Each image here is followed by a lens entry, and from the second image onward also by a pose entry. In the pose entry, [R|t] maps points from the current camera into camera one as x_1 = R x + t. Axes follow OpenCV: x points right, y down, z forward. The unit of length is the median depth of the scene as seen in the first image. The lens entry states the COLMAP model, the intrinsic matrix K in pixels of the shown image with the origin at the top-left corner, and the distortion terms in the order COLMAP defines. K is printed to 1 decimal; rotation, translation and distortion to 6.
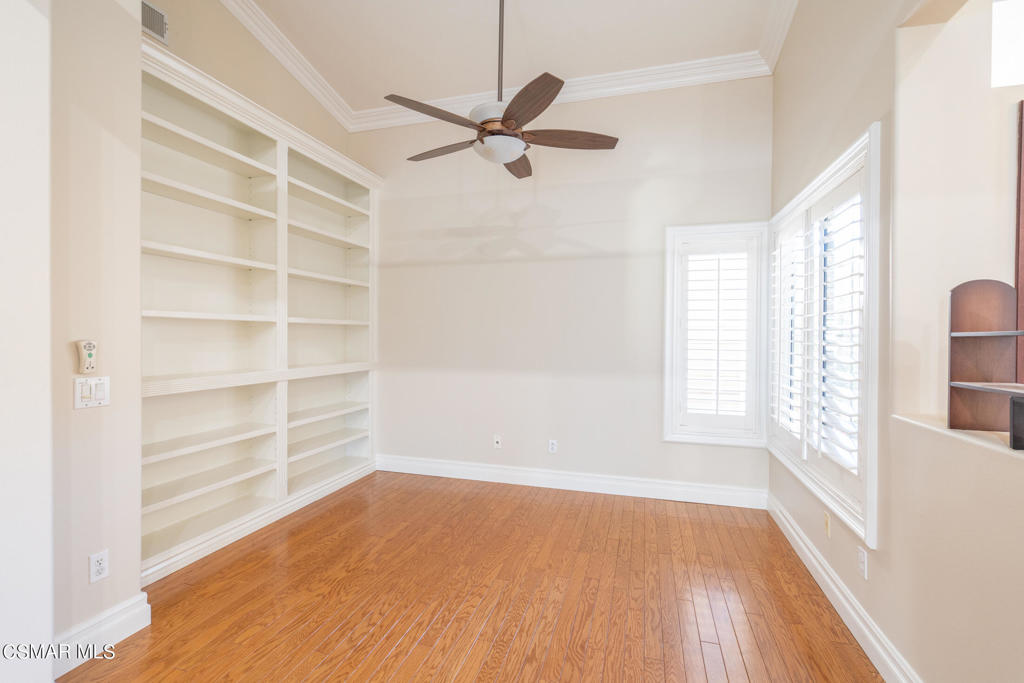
lens RADIAL K [[473.8, 0, 521.2], [0, 473.8, 342.0], [0, 0, 1]] dist [-0.004580, 0.002087]
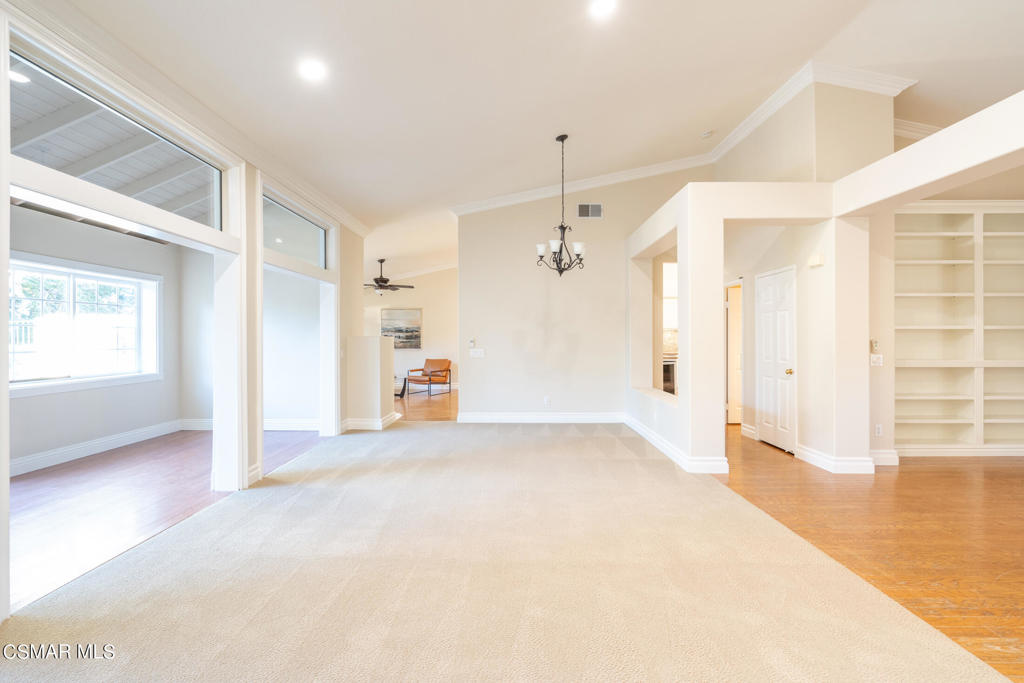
lens RADIAL K [[473.8, 0, 515.3], [0, 473.8, 335.3], [0, 0, 1]] dist [-0.004580, 0.002087]
pose [[0.275943, -0.010557, -0.961116, 0.549433], [-0.011526, 0.999831, -0.014291, 0.016939], [0.961105, 0.015021, 0.275775, -0.861005]]
